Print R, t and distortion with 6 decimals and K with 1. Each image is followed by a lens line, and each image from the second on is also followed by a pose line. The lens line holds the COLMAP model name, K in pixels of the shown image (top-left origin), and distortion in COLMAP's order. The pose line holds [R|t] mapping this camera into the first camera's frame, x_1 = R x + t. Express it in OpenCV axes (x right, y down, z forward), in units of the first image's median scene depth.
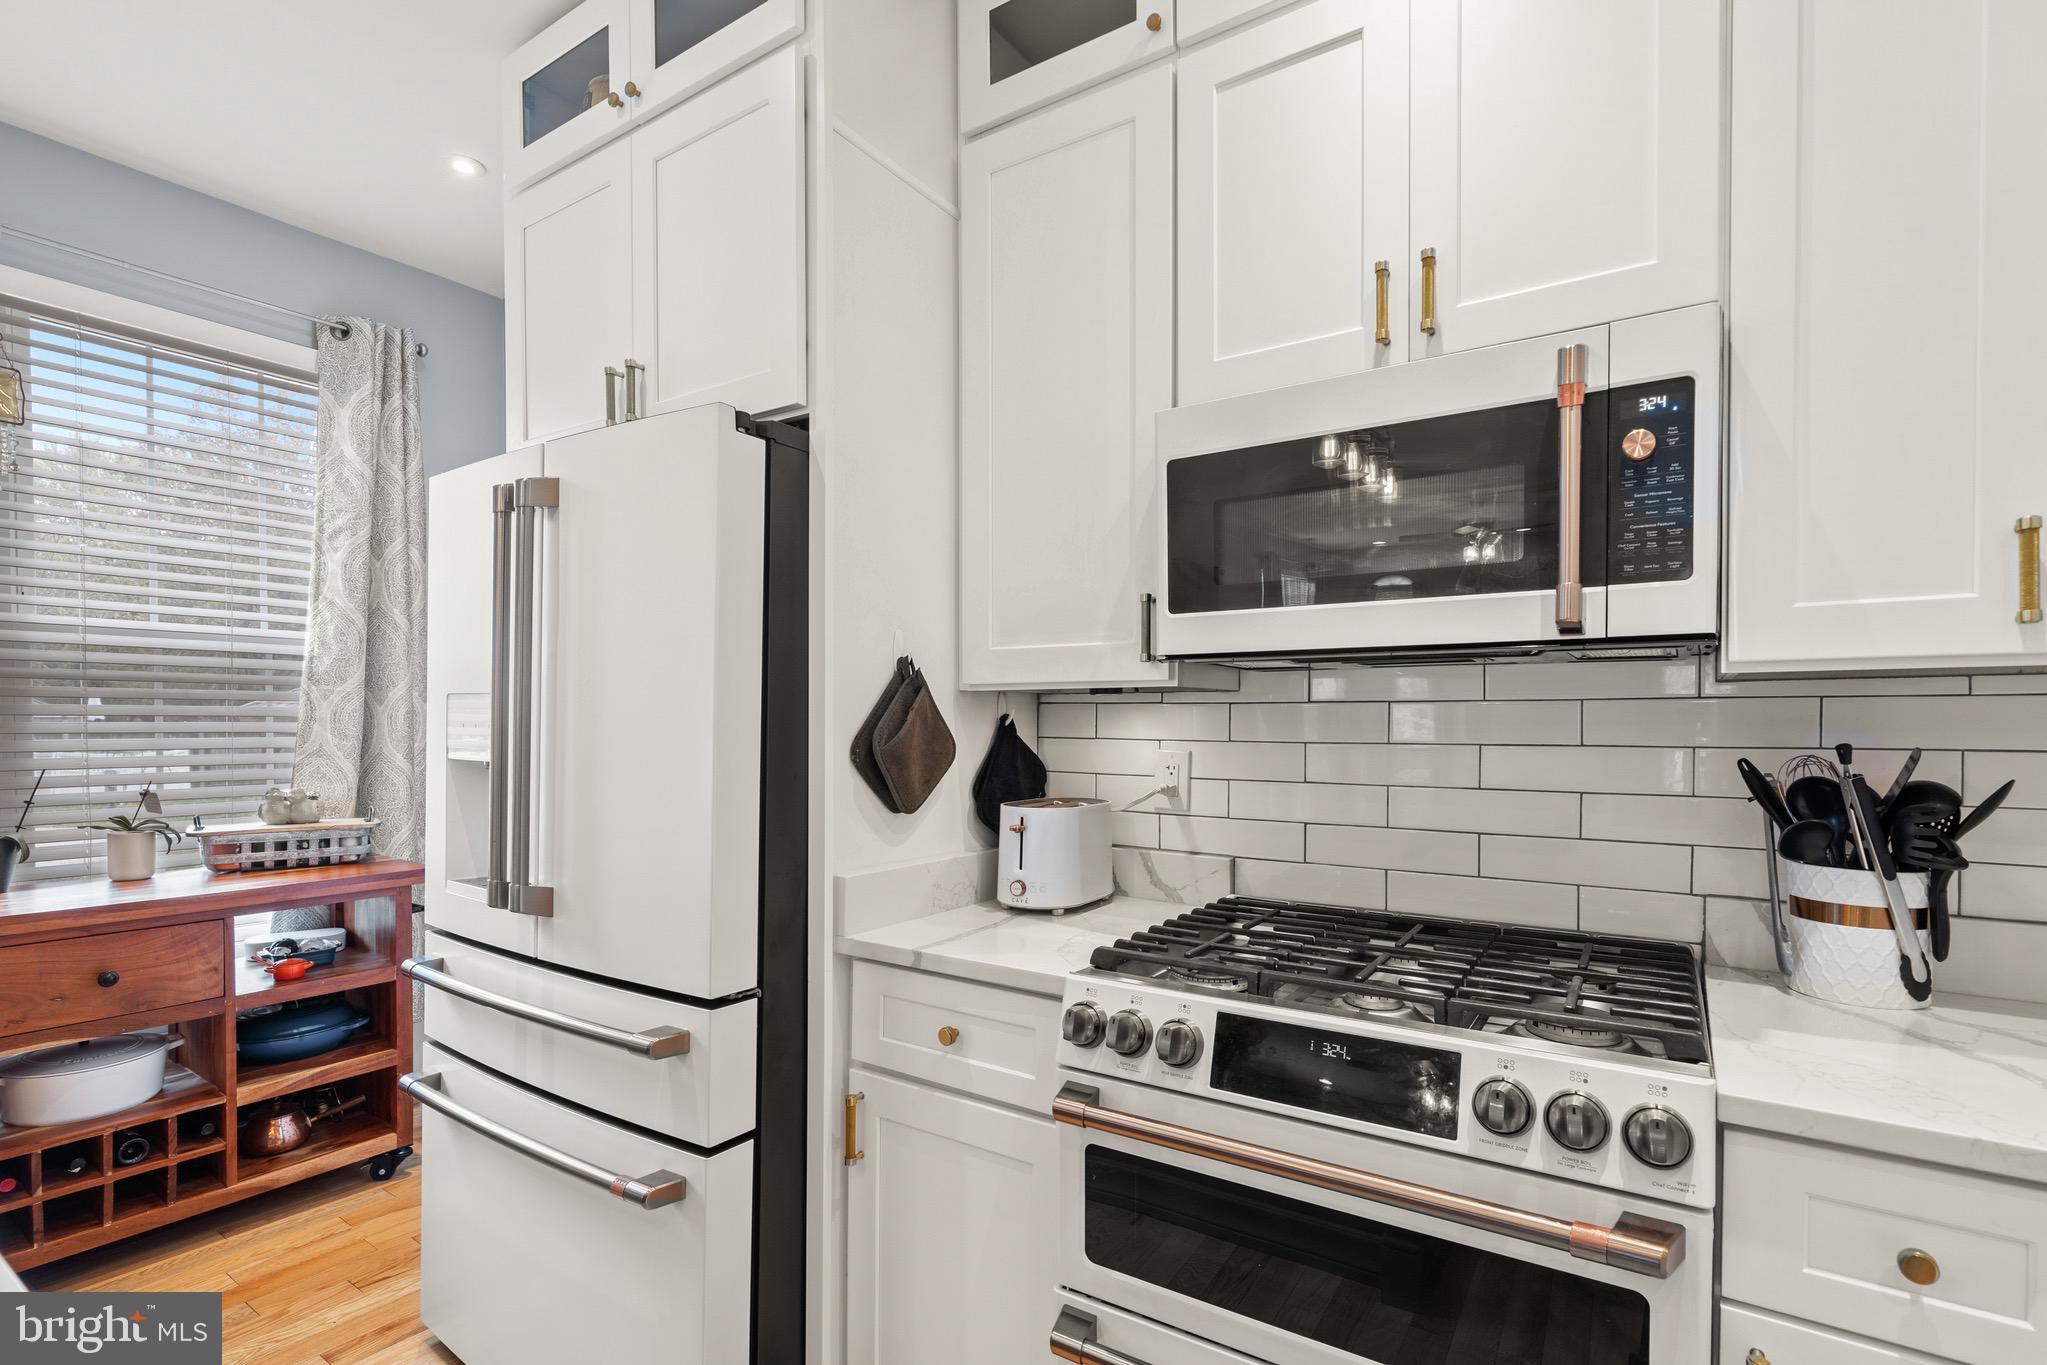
lens RADIAL K [[991.7, 0, 1022.0], [0, 991.7, 717.2], [0, 0, 1]] dist [-0.000412, -0.000040]
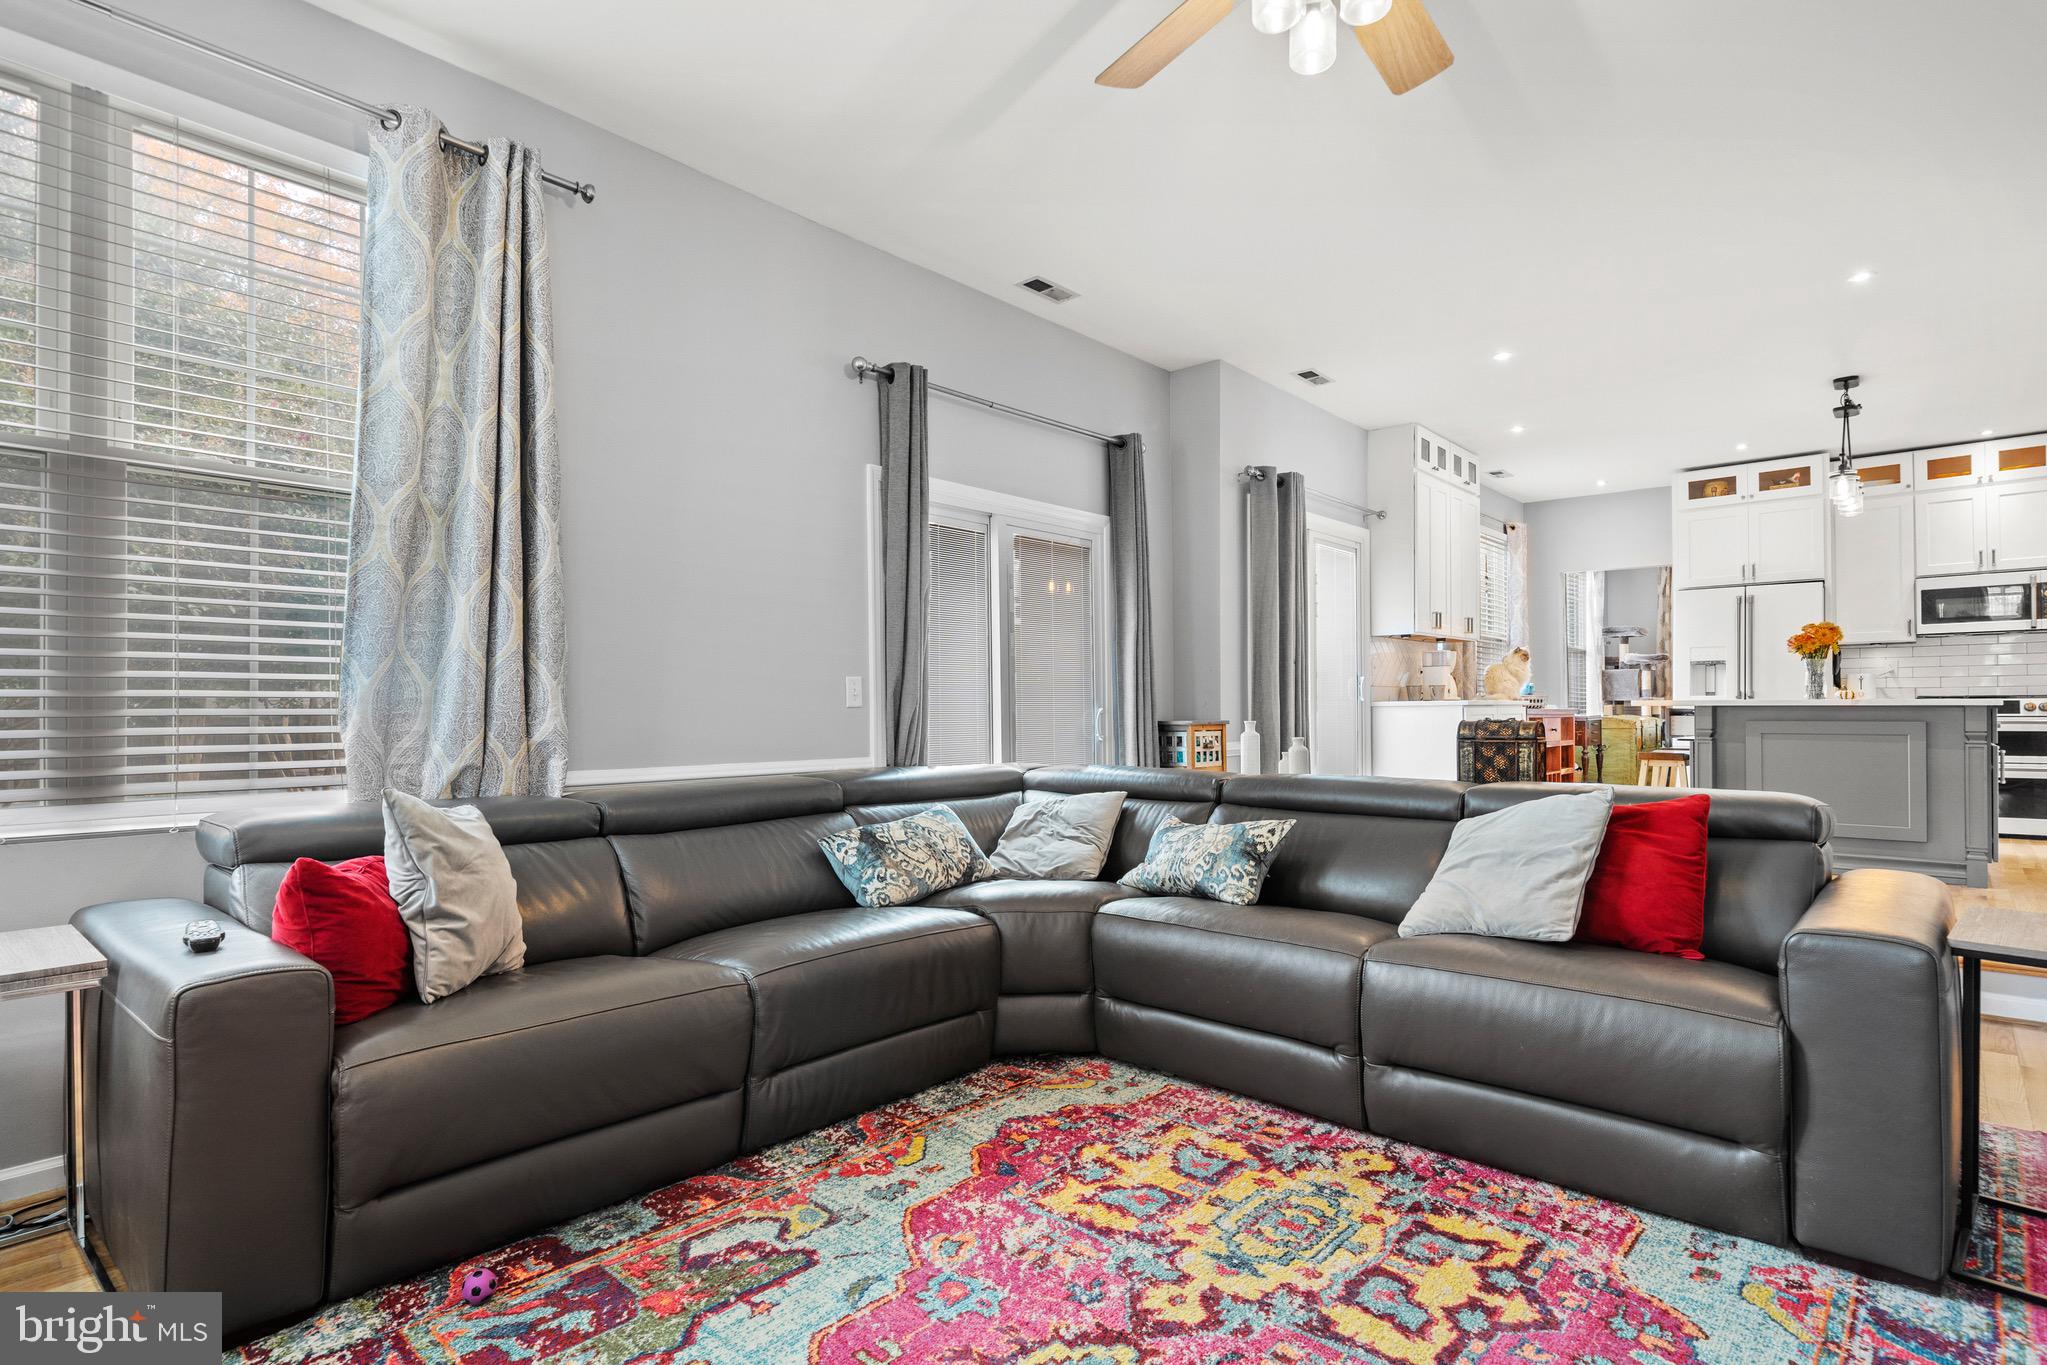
lens RADIAL K [[1050.2, 0, 1028.0], [0, 1050.2, 692.9], [0, 0, 1]] dist [-0.001398, -0.000265]
pose [[0.993418, -0.006710, -0.114345, -3.863091], [0.005140, 0.999888, -0.014022, 0.287859], [0.114426, 0.013342, 0.993342, -4.820903]]
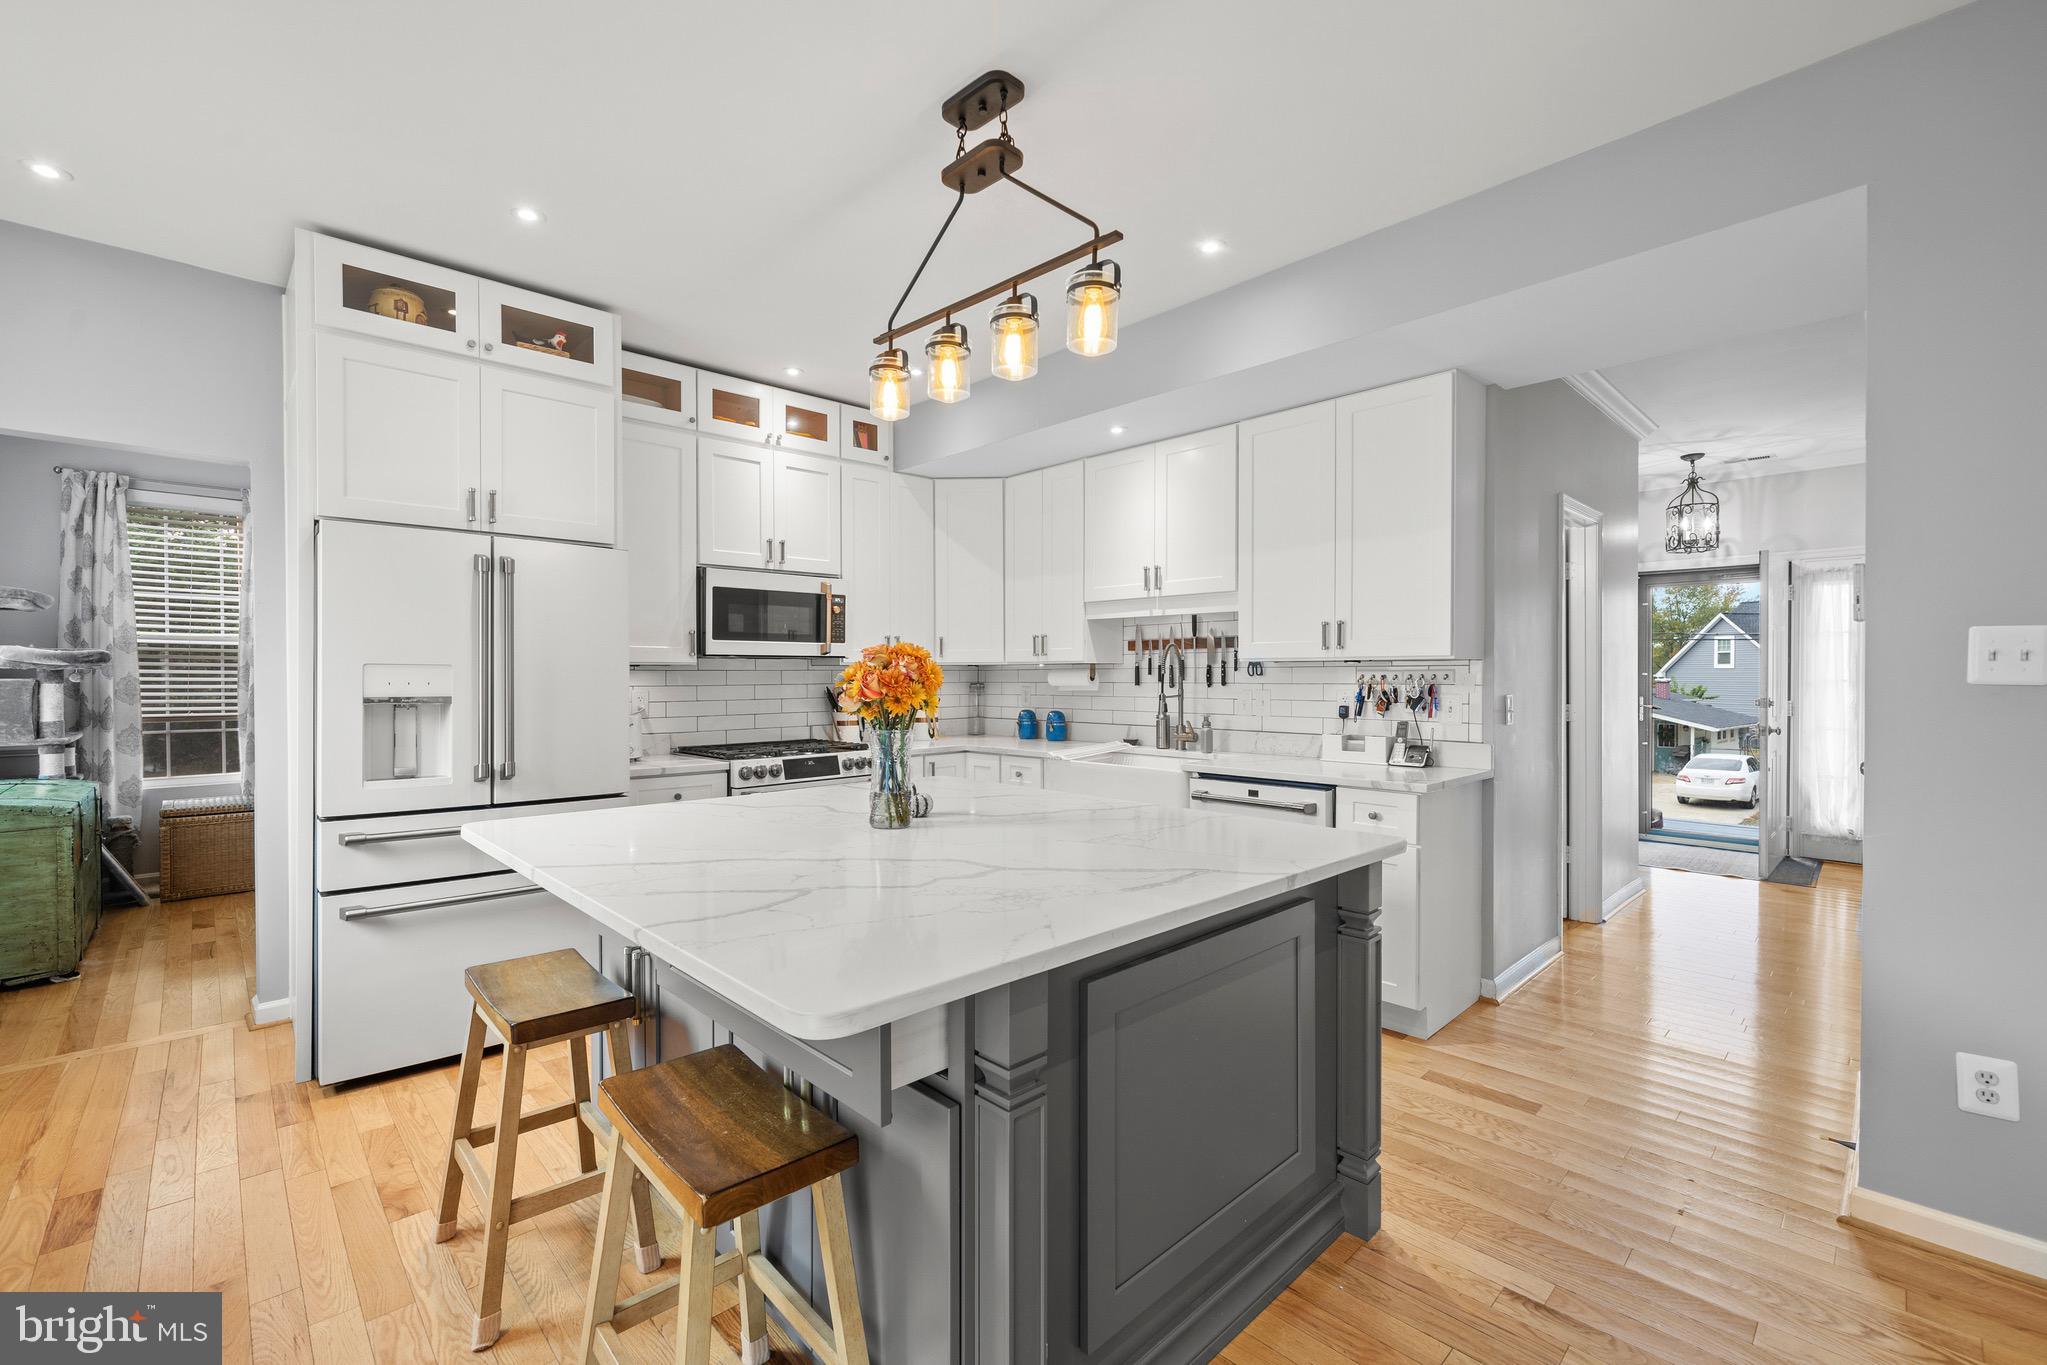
lens RADIAL K [[860.4, 0, 1023.5], [0, 860.4, 682.5], [0, 0, 1]] dist [-0.001644, -0.000177]
pose [[0.199508, -0.008317, 0.979861, -2.467588], [-0.000189, 0.999964, 0.008527, -0.003824], [-0.979896, -0.001886, 0.199499, -0.423446]]
